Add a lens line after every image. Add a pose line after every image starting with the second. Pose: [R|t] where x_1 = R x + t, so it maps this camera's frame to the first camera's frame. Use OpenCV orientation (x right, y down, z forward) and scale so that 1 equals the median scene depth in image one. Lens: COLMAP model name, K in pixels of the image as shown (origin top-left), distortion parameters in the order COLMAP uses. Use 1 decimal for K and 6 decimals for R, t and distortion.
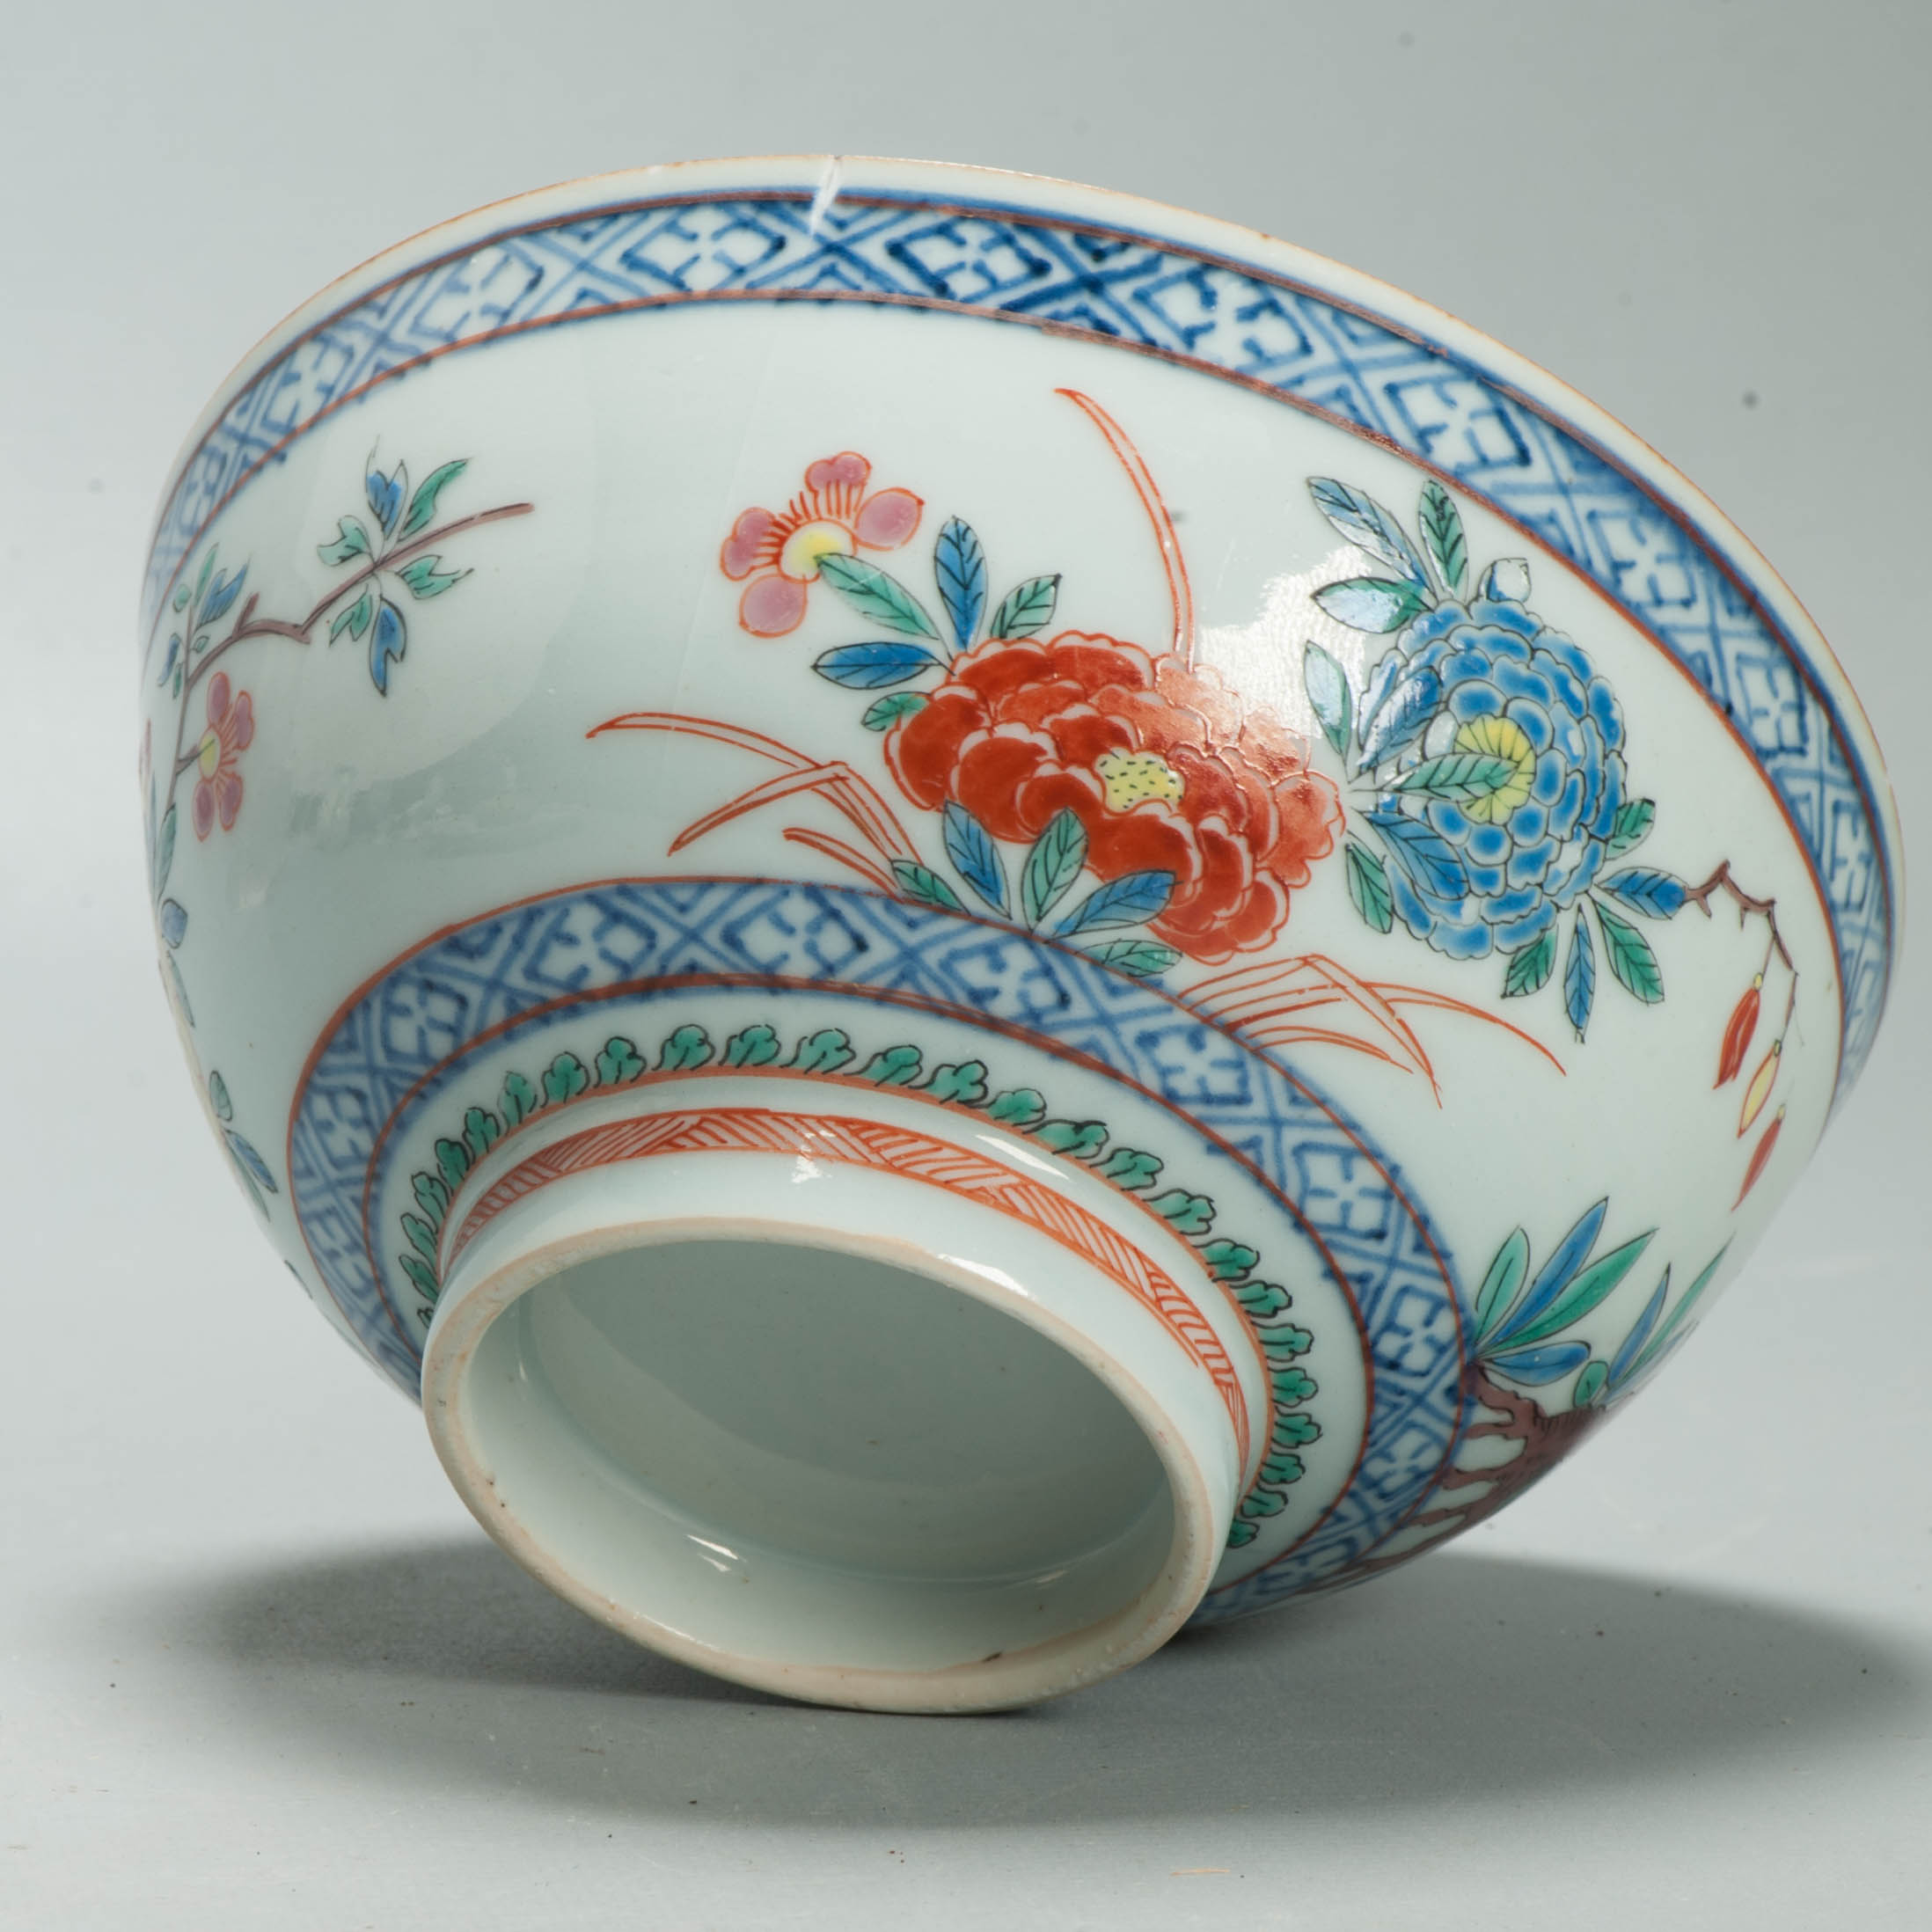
lens RADIAL K [[11616.0, 0, 912.2], [0, 11616.0, 970.9], [0, 0, 1]] dist [-0.646614, 80.596973]
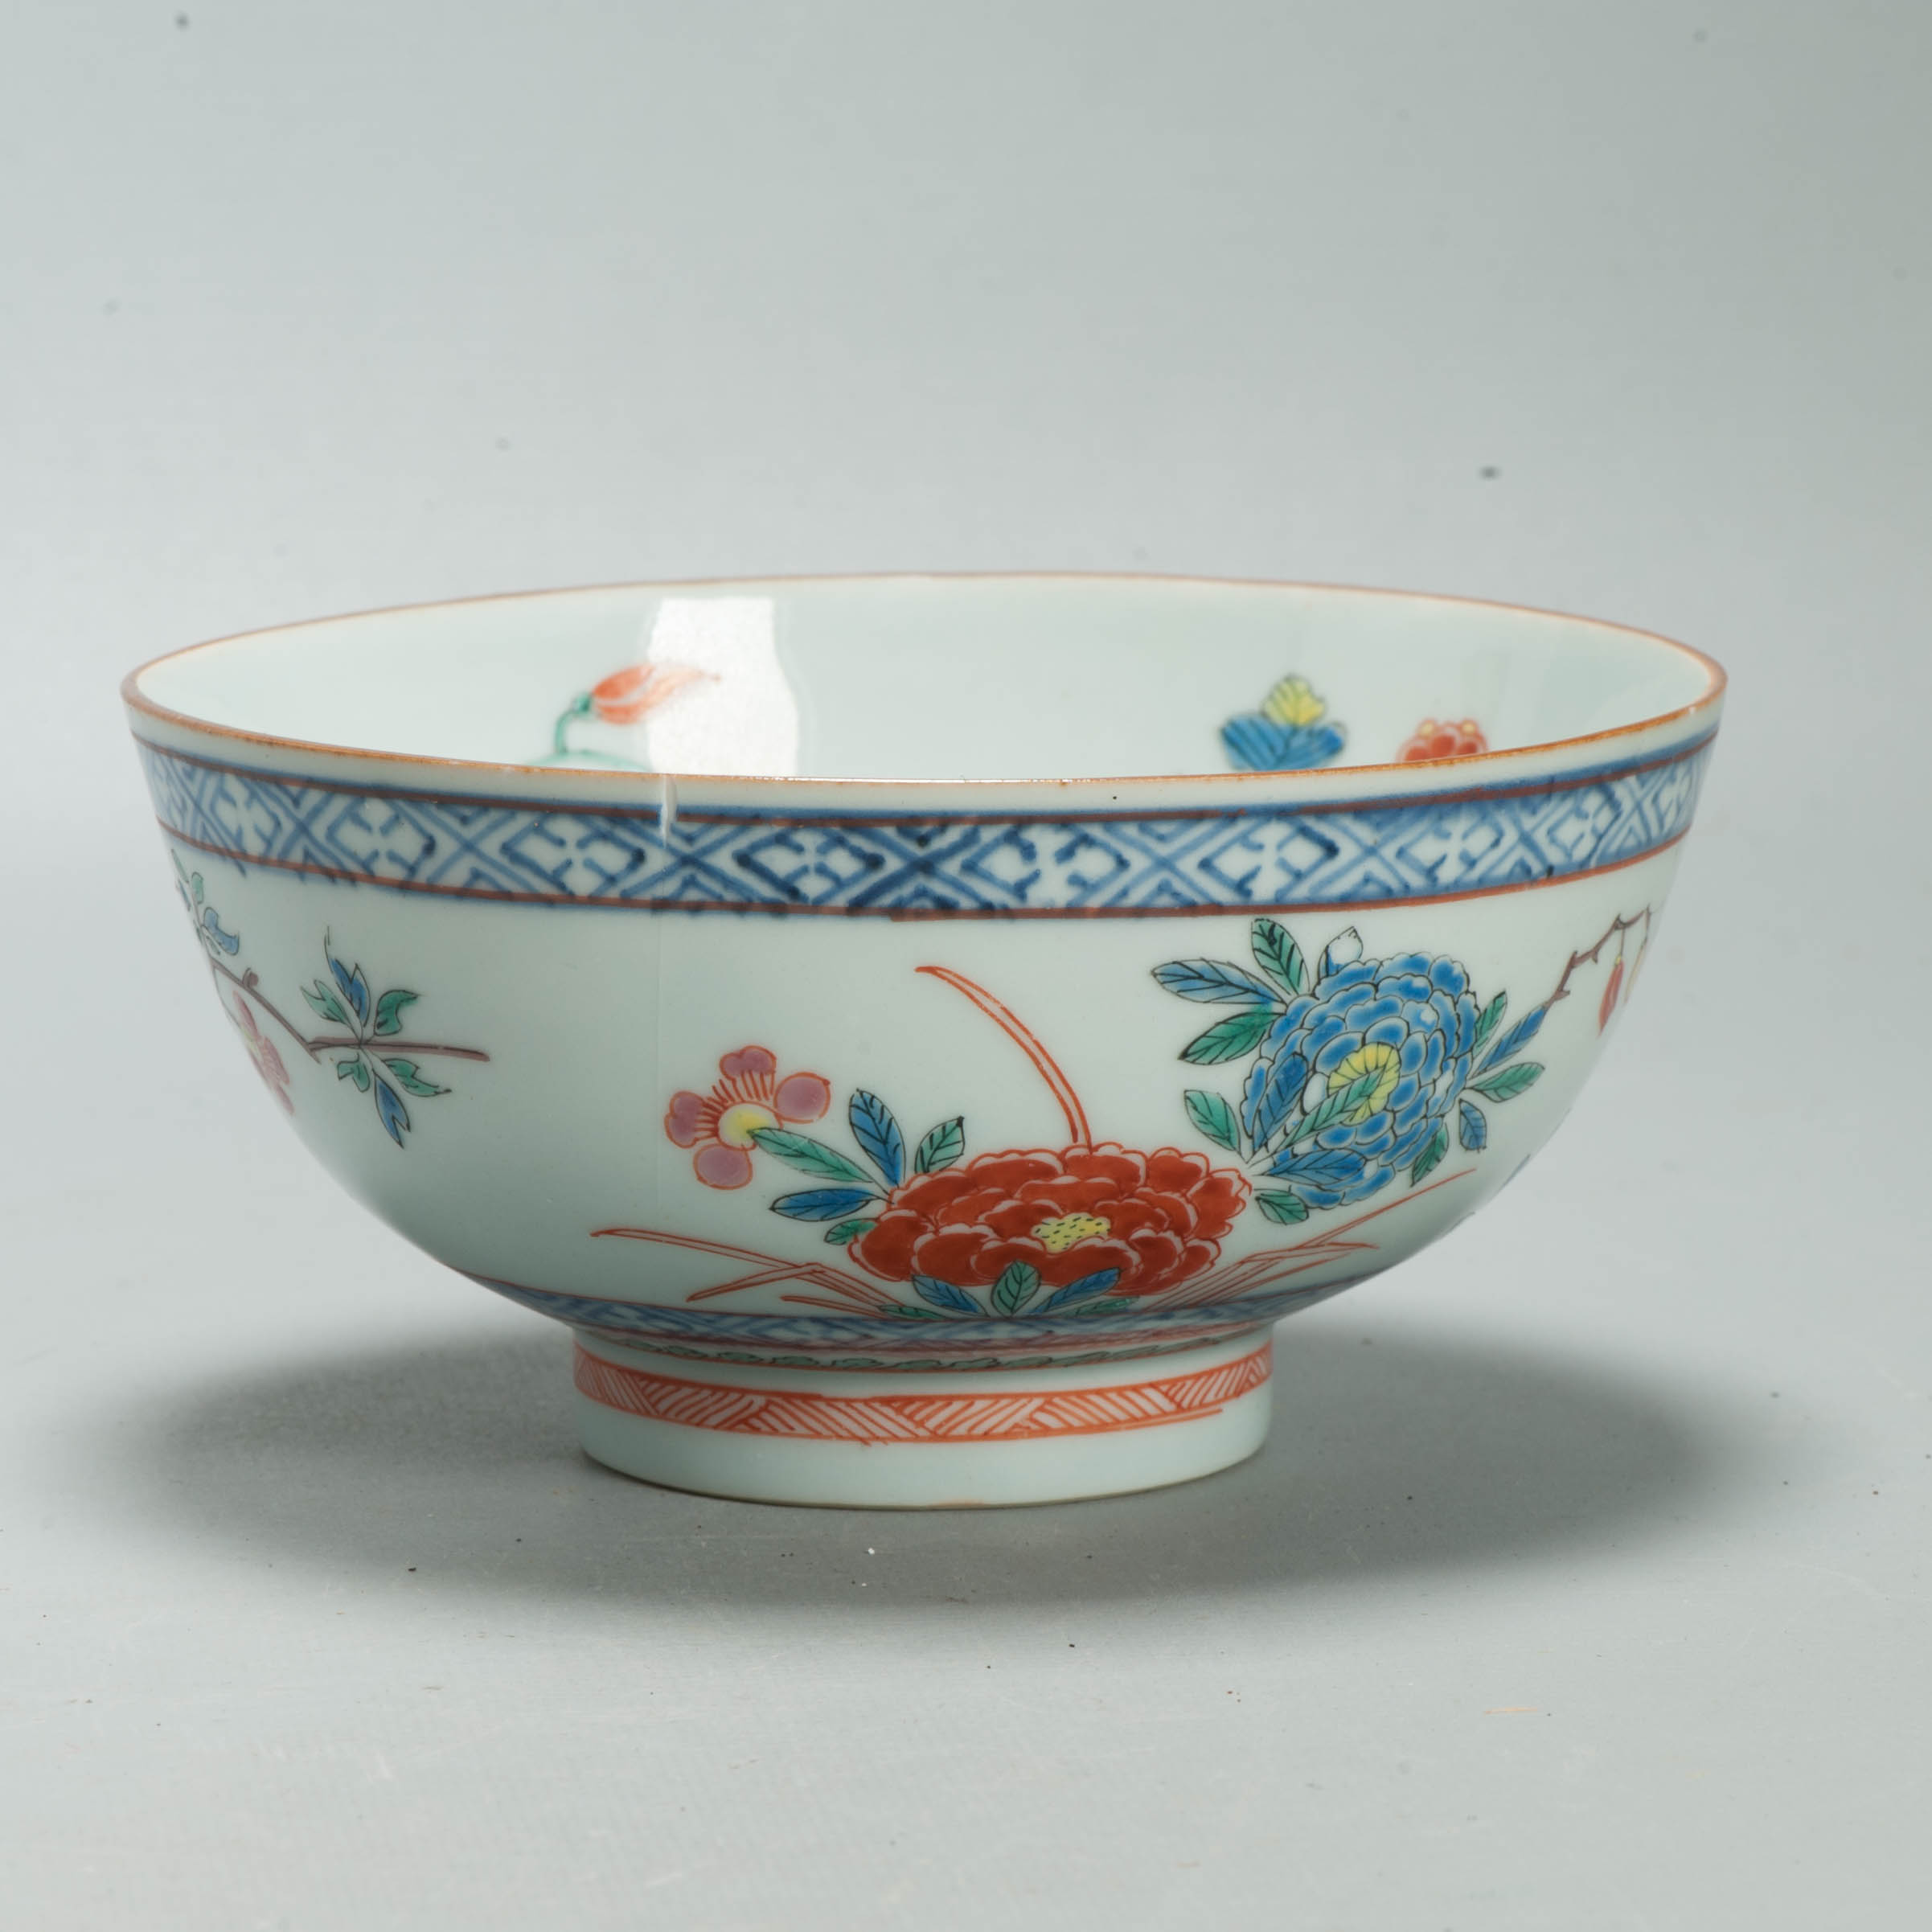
lens RADIAL K [[11616.0, 0, 912.2], [0, 11616.0, 970.9], [0, 0, 1]] dist [-0.646614, 80.596973]
pose [[0.970229, -0.202732, -0.132498, 0.160042], [0.235055, 0.656422, 0.716840, -0.851650], [-0.058352, -0.726643, 0.684533, 0.228384]]
